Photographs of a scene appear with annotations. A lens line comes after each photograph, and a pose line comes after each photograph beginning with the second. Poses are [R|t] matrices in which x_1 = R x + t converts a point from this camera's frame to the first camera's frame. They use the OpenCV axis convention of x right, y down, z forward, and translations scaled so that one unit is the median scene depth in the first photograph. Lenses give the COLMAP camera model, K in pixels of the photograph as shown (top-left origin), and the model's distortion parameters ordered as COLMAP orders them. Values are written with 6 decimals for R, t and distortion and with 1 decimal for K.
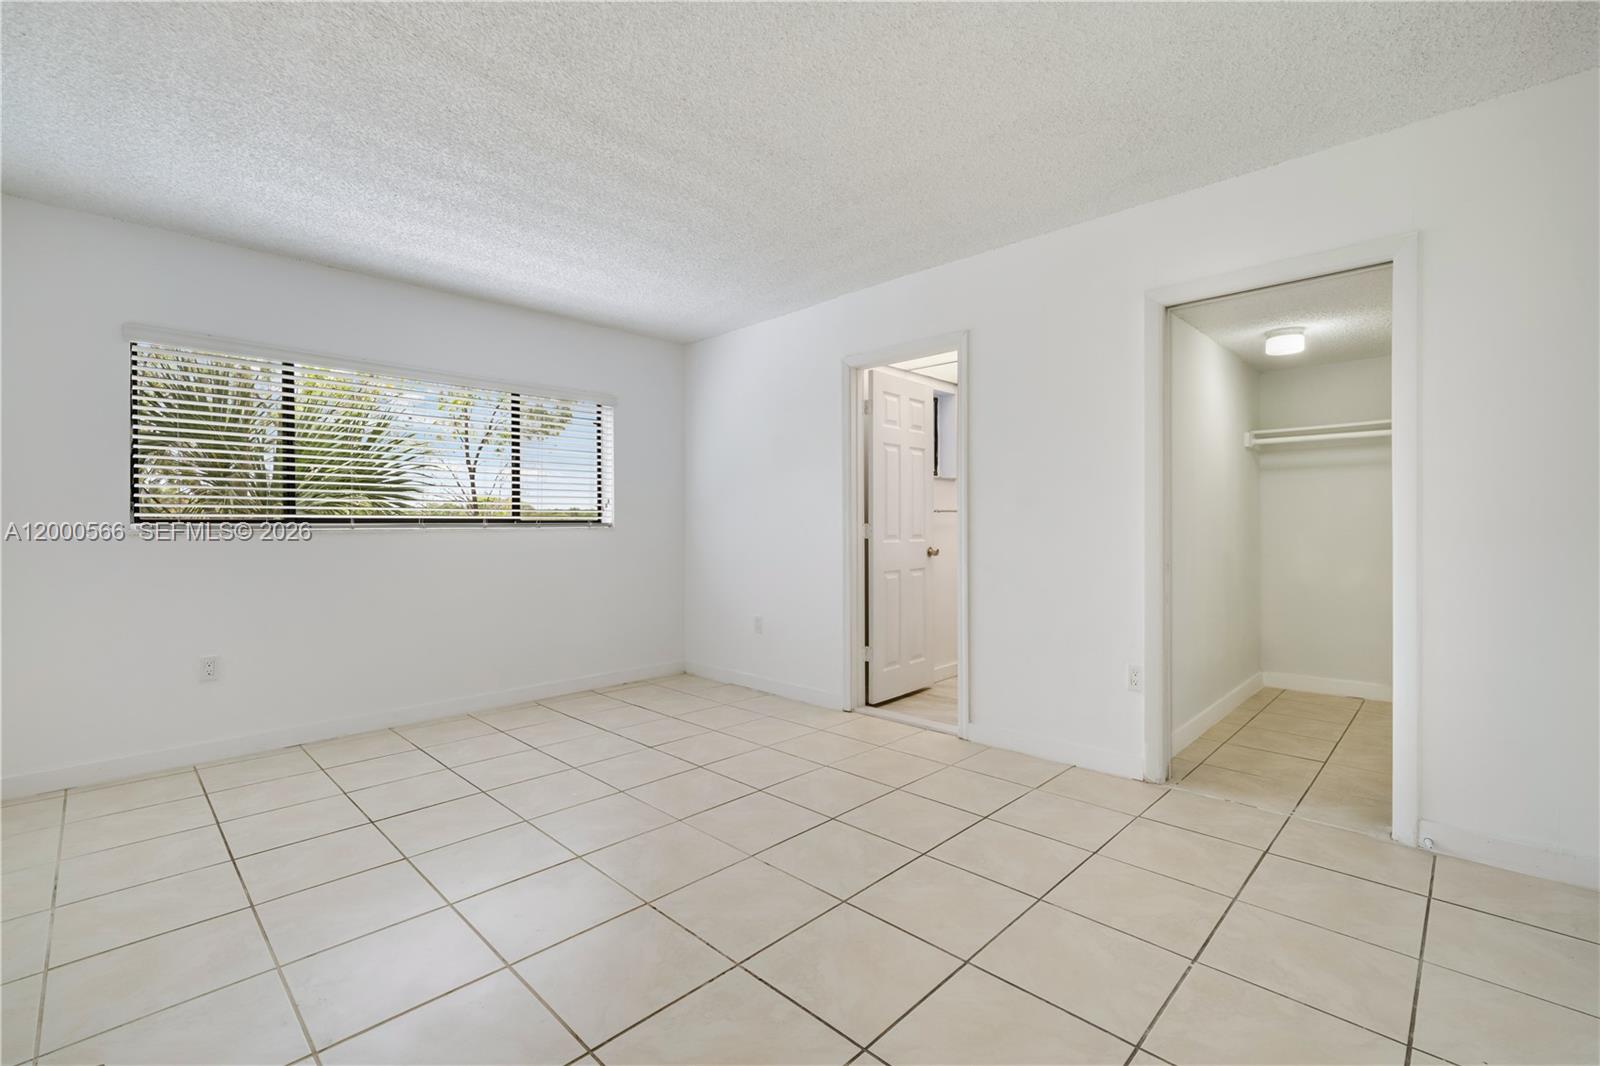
lens RADIAL K [[694.0, 0, 802.3], [0, 694.0, 527.8], [0, 0, 1]] dist [-0.000318, 0.000613]
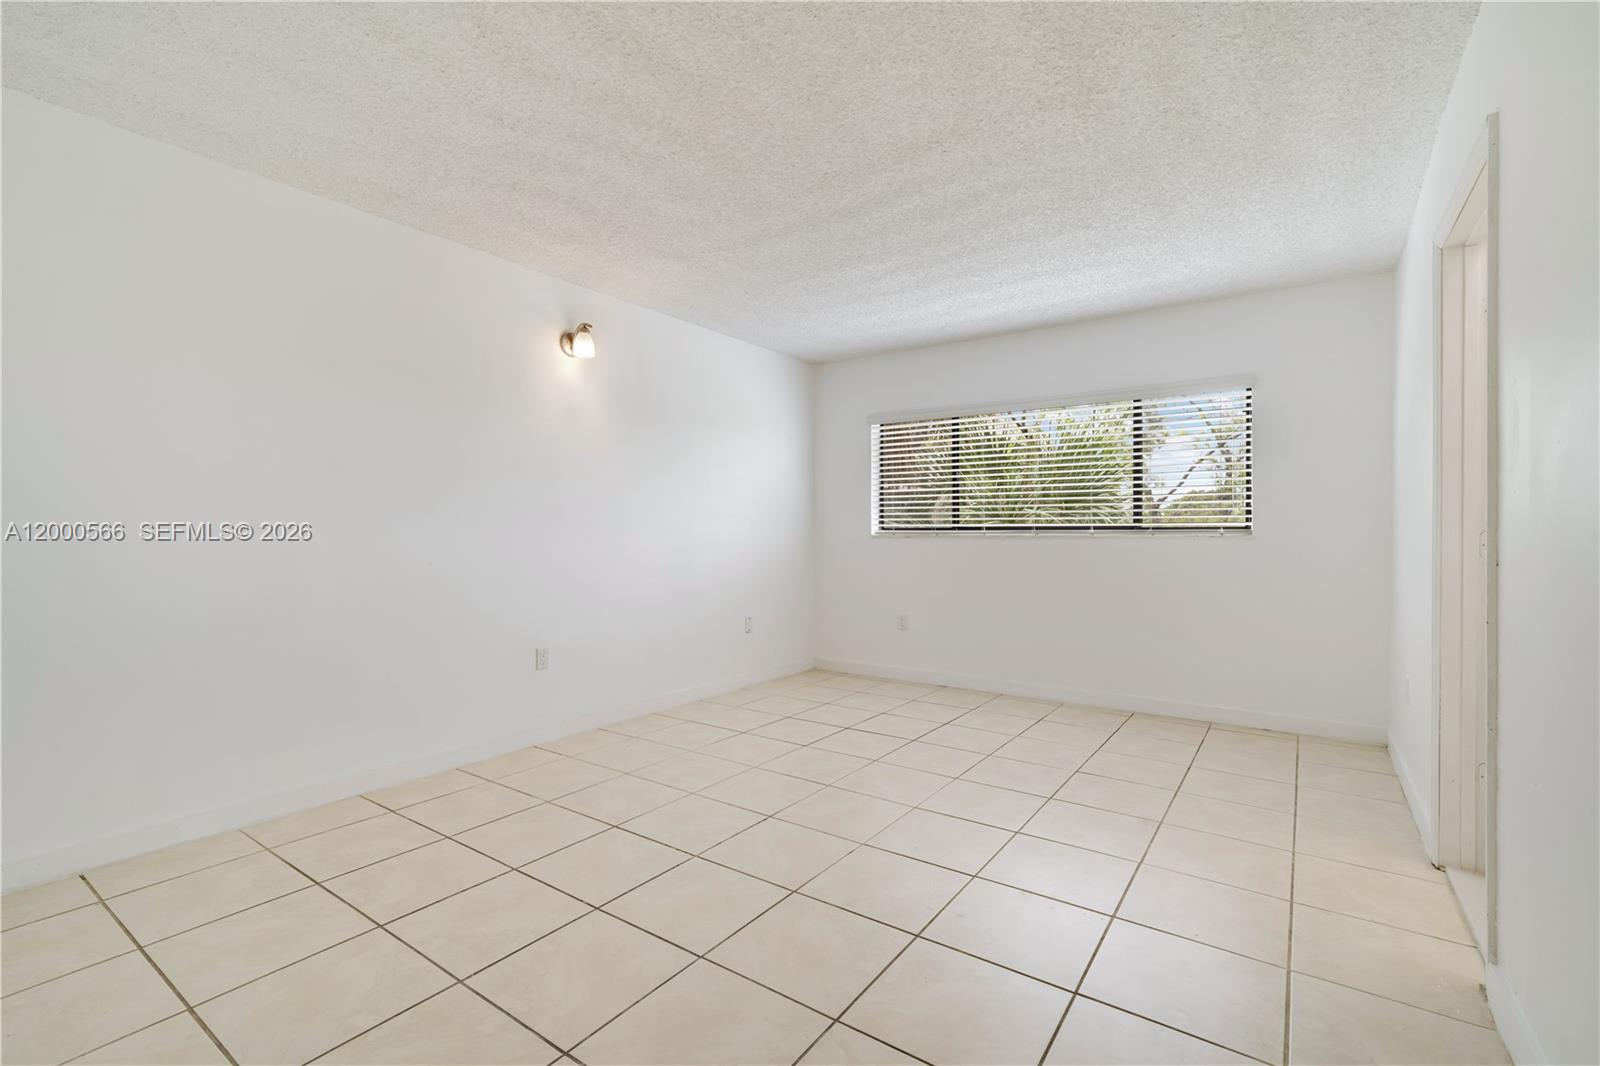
lens RADIAL K [[694.0, 0, 805.9], [0, 694.0, 533.9], [0, 0, 1]] dist [-0.000318, 0.000613]
pose [[0.173517, 0.004101, -0.984822, 0.509914], [-0.006270, 0.999976, 0.003059, -0.001584], [0.984811, 0.005644, 0.173538, 0.389152]]
